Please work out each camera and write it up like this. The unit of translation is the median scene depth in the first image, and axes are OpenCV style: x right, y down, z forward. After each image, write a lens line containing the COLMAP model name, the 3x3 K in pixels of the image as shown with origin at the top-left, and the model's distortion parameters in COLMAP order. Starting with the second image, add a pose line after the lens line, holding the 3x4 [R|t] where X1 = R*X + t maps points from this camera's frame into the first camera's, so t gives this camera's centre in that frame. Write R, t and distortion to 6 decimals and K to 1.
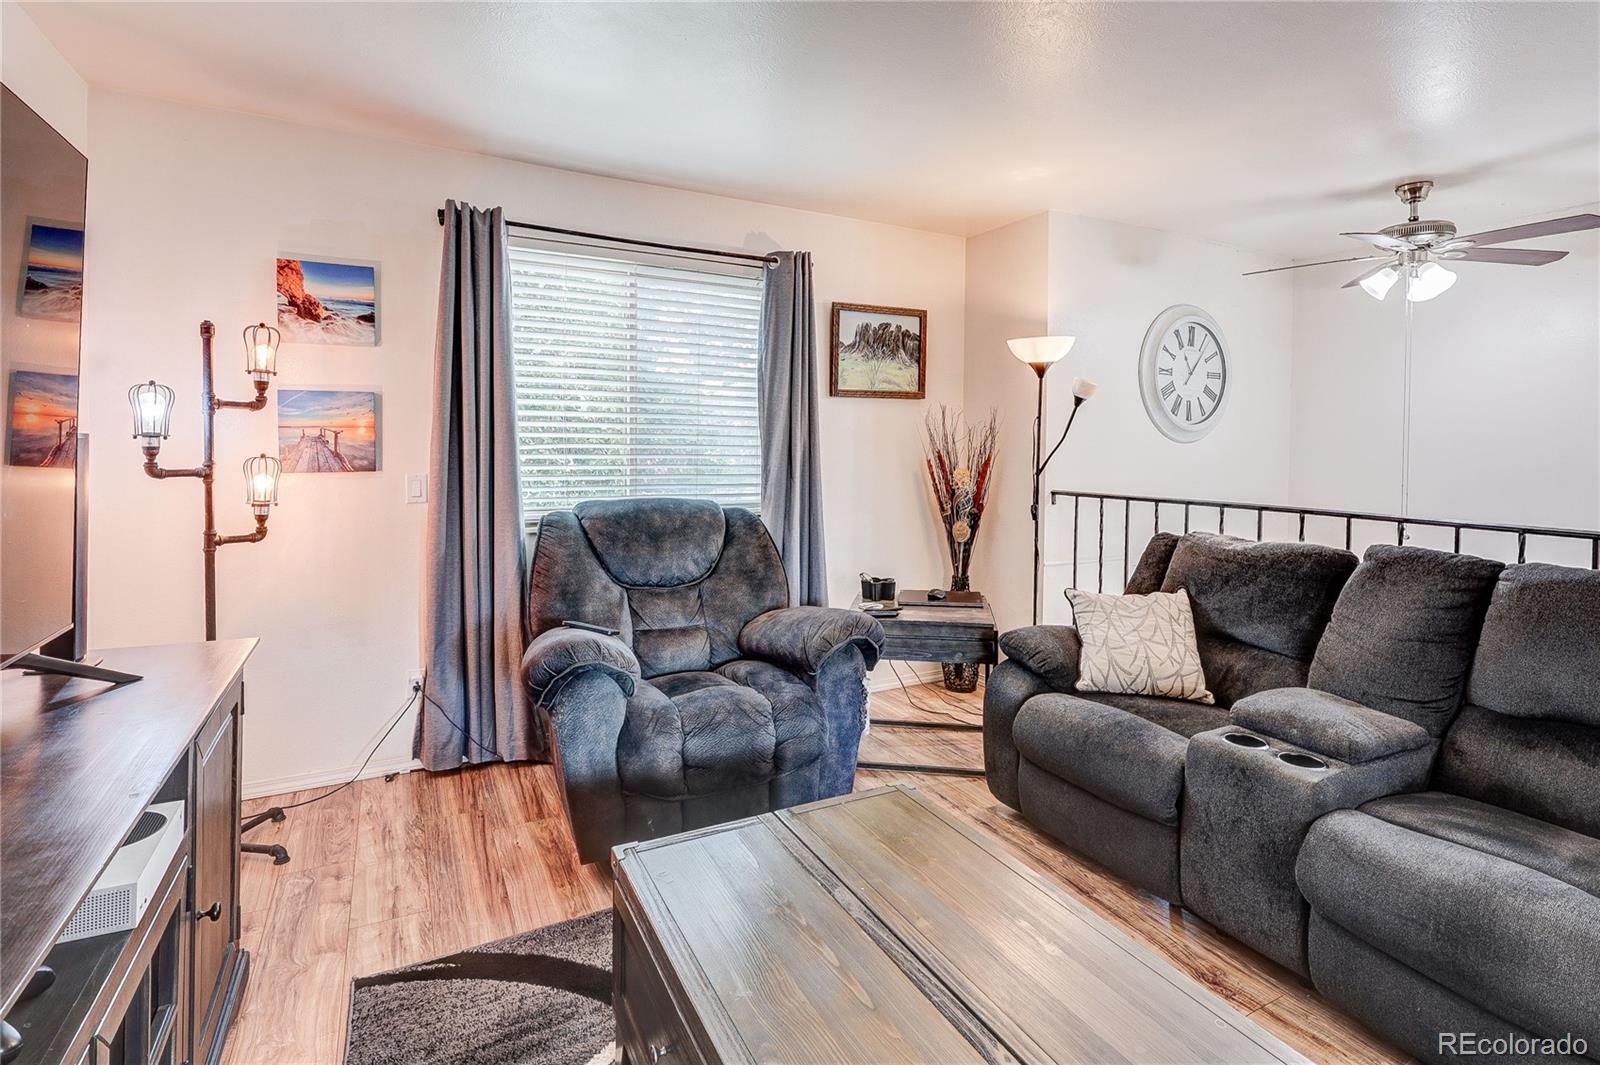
lens RADIAL K [[777.7, 0, 816.8], [0, 777.7, 451.3], [0, 0, 1]] dist [0.001695, -0.000021]
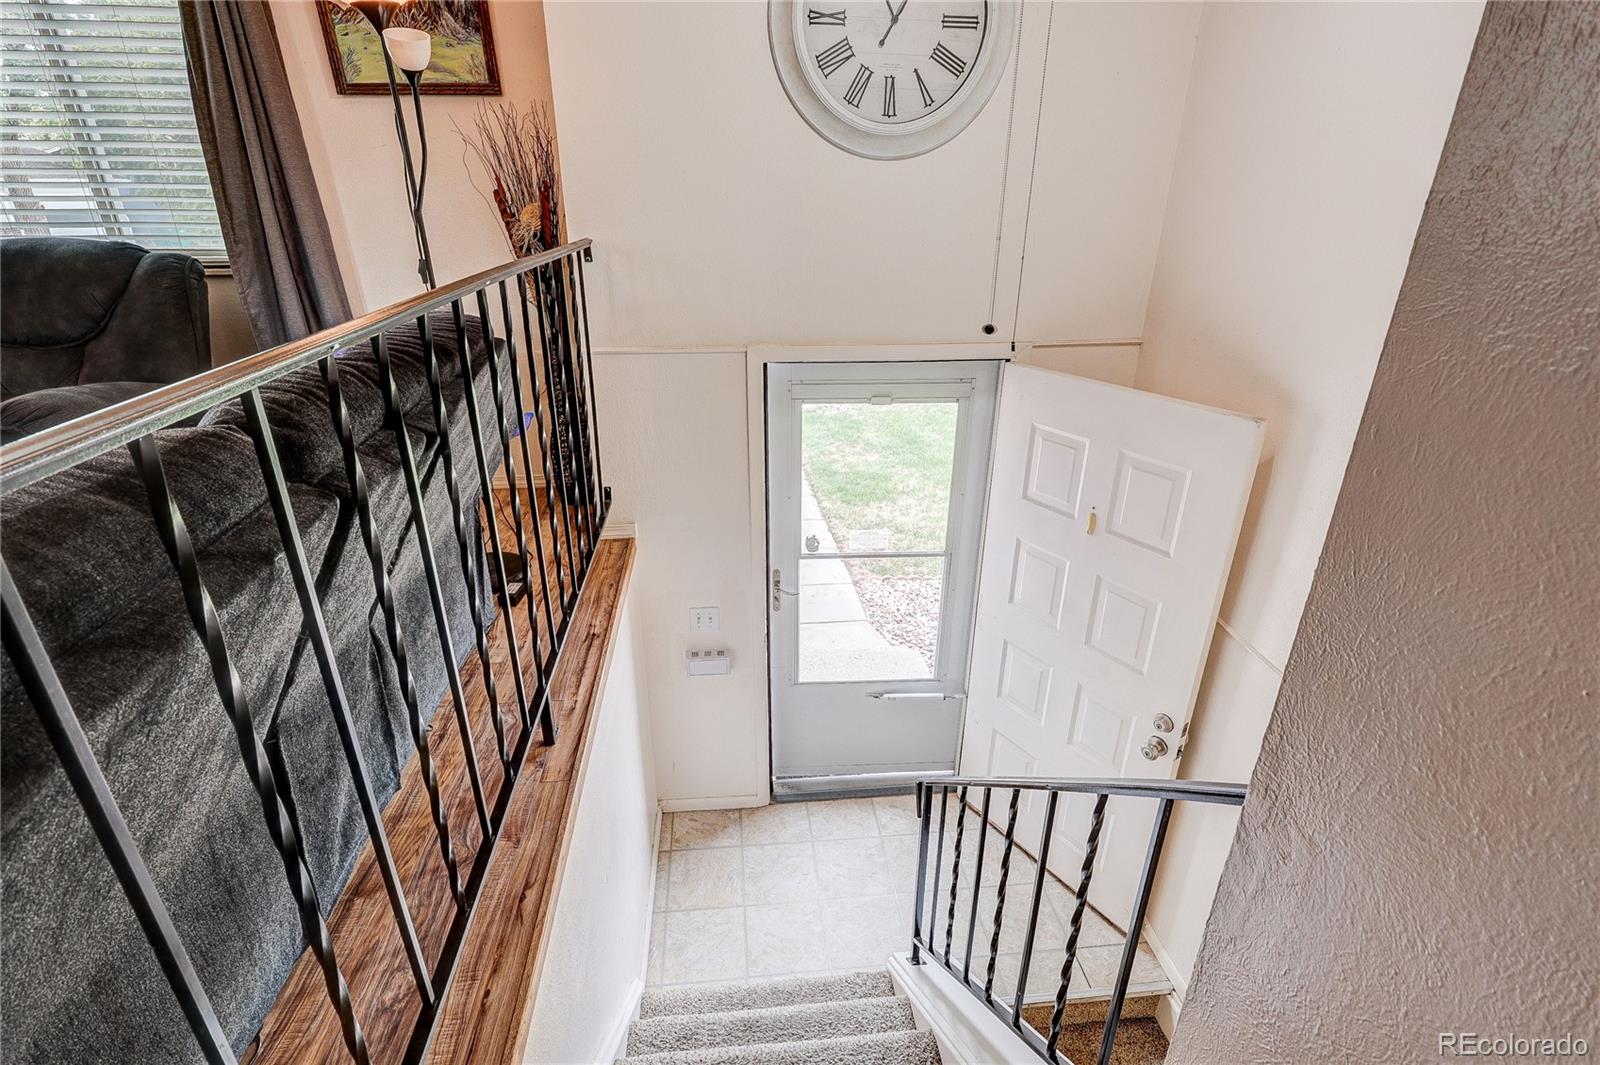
lens RADIAL K [[788.2, 0, 798.4], [0, 788.2, 553.0], [0, 0, 1]] dist [0.001570, 0.000049]
pose [[0.921613, 0.156073, -0.355345, 0.690547], [0.001244, 0.914387, 0.404840, 0.020700], [0.388107, -0.373548, 0.842517, 0.361739]]
